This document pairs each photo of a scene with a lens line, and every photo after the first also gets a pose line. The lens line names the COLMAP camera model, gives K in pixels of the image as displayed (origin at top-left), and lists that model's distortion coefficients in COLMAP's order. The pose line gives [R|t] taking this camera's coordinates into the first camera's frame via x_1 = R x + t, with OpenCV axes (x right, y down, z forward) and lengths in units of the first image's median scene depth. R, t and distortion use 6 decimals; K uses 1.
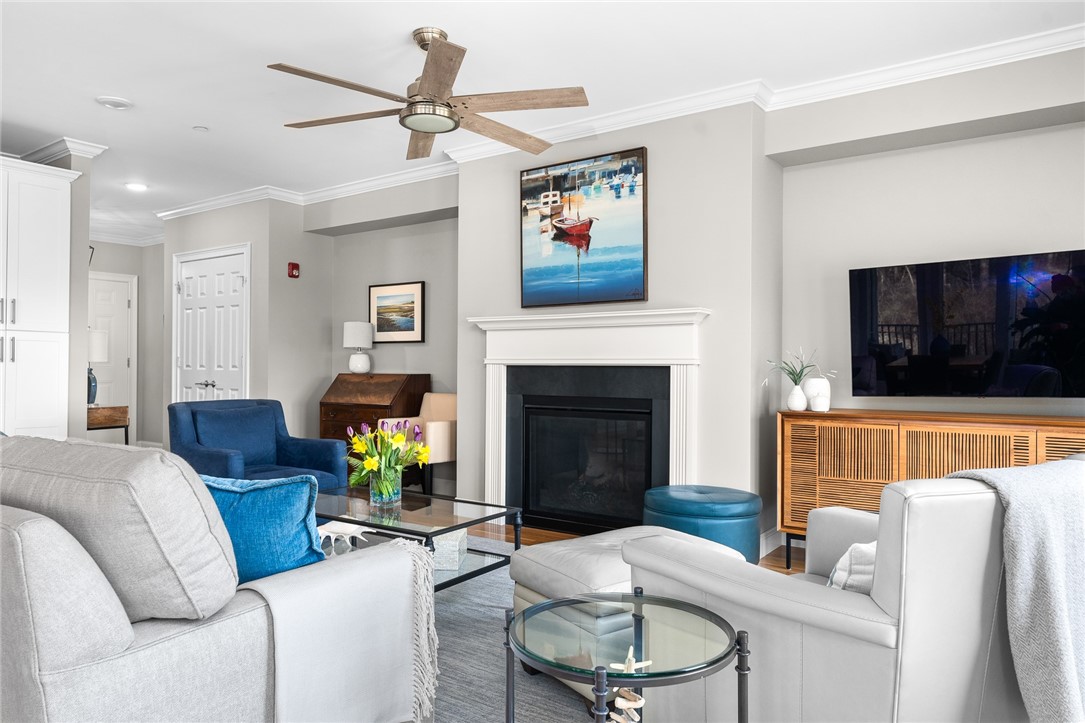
lens RADIAL K [[727.3, 0, 543.6], [0, 727.3, 374.1], [0, 0, 1]] dist [0.002914, -0.006243]
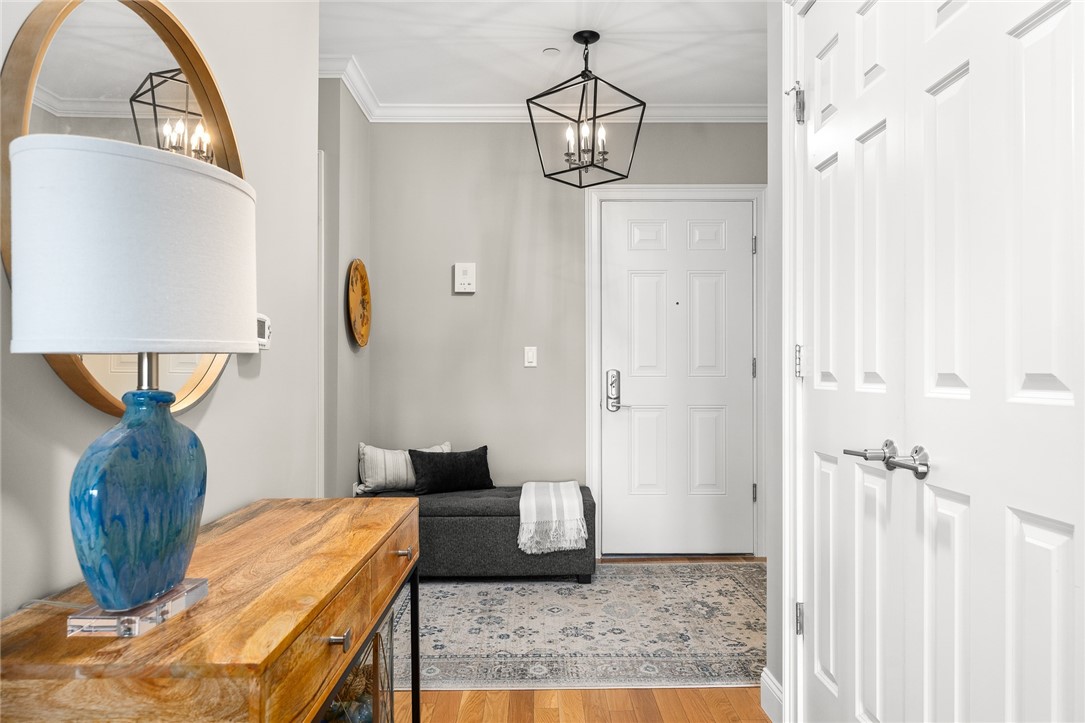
lens RADIAL K [[727.3, 0, 543.6], [0, 727.3, 374.1], [0, 0, 1]] dist [0.002914, -0.006243]
pose [[0.594475, -0.005987, -0.804092, -0.511697], [-0.001215, 0.999964, -0.008344, -0.014573], [0.804113, 0.005938, 0.594447, 1.153011]]
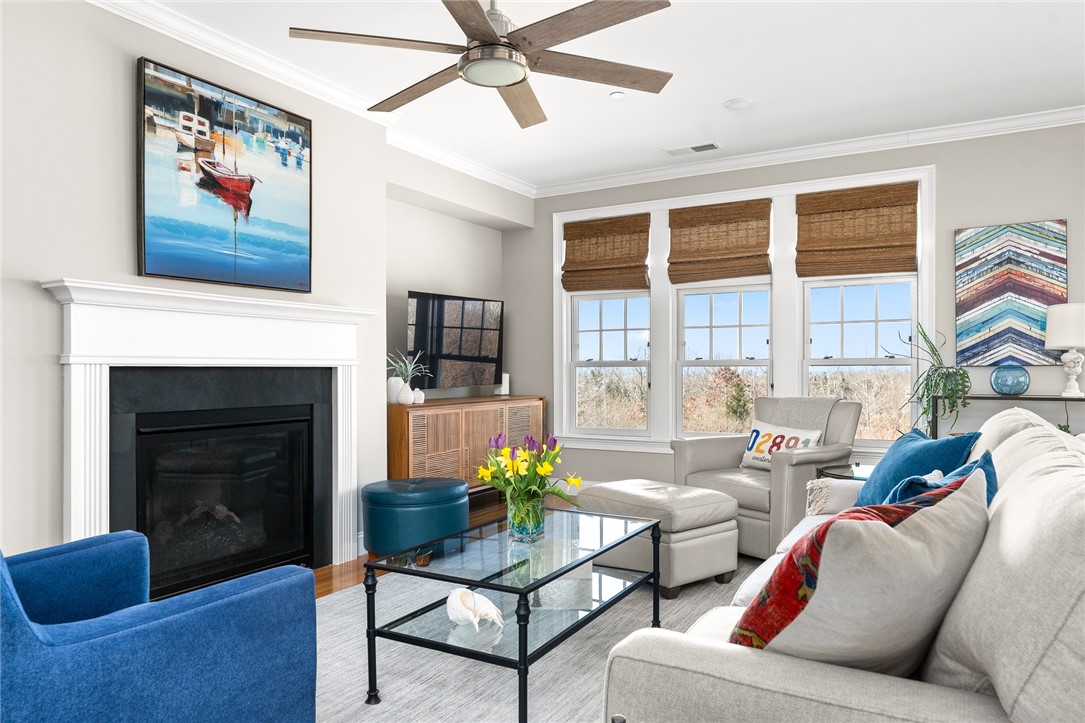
lens RADIAL K [[727.3, 0, 543.6], [0, 727.3, 374.1], [0, 0, 1]] dist [0.002914, -0.006243]
pose [[-0.094573, -0.011553, 0.995451, -0.712233], [0.011518, 0.999853, 0.012699, -0.009674], [-0.995451, 0.012666, -0.094427, 0.738774]]
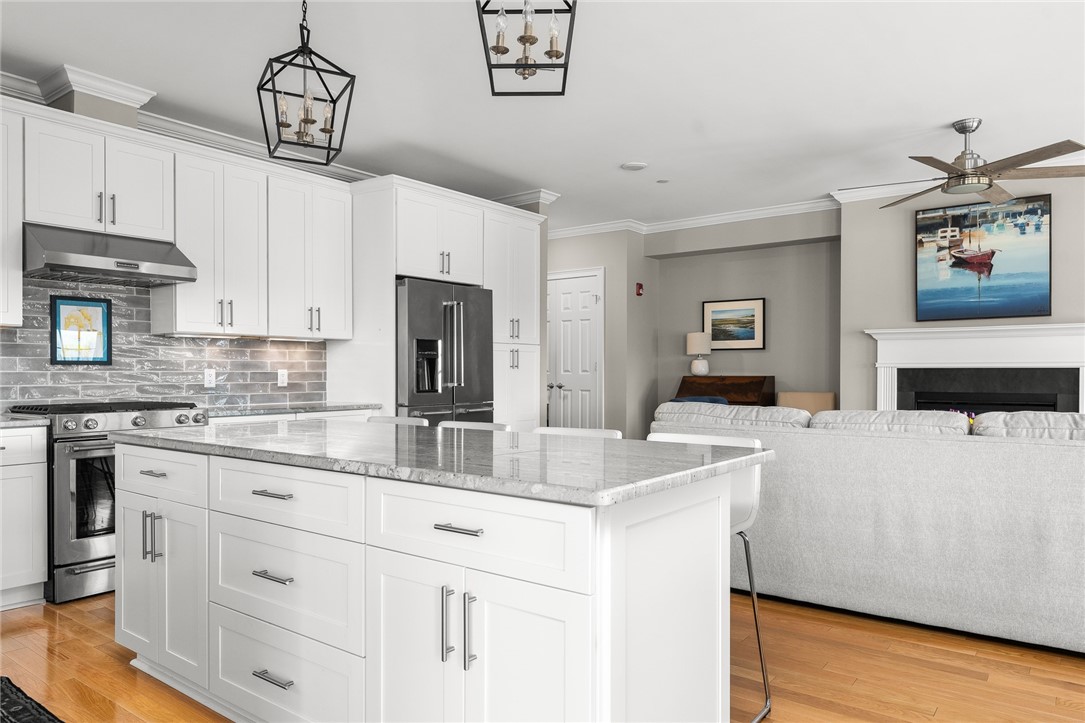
lens RADIAL K [[727.3, 0, 543.6], [0, 727.3, 374.1], [0, 0, 1]] dist [0.002914, -0.006243]
pose [[0.999288, -0.006851, -0.037102, -0.635592], [0.006743, 0.999973, -0.003054, -0.002829], [0.037122, 0.002802, 0.999307, -0.262516]]
